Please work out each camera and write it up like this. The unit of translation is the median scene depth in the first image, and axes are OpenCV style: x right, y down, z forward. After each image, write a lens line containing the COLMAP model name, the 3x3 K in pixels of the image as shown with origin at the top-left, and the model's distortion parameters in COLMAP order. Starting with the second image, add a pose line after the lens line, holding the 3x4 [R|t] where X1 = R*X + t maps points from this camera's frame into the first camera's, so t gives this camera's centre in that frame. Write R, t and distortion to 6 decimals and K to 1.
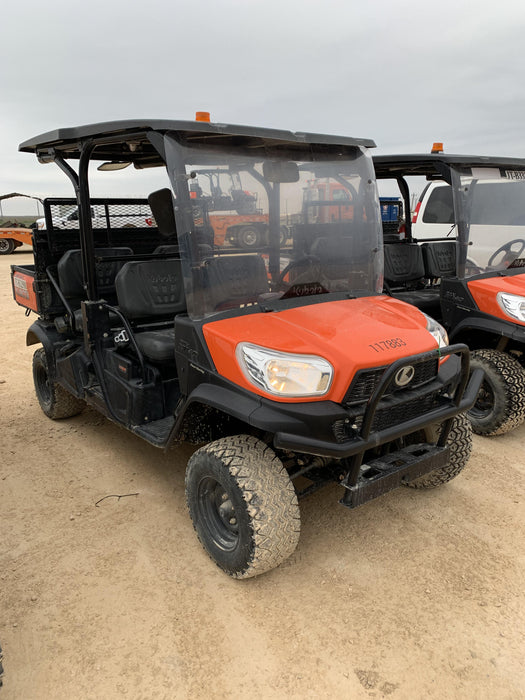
lens RADIAL K [[499.7, 0, 262.5], [0, 499.7, 350.0], [0, 0, 1]] dist [0.003664, -0.000114]
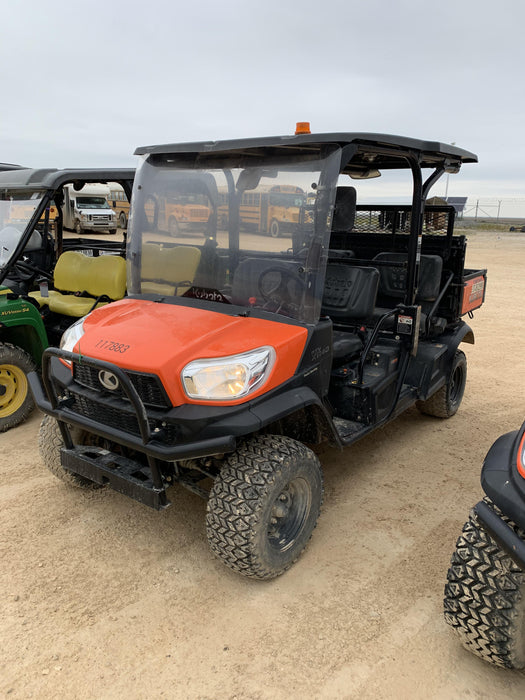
lens RADIAL K [[499.7, 0, 262.5], [0, 499.7, 350.0], [0, 0, 1]] dist [0.003664, -0.000114]
pose [[0.332741, 0.255131, -0.907850, 1.083026], [-0.267090, 0.948783, 0.168742, -0.217241], [0.904404, 0.186330, 0.383842, 0.741515]]
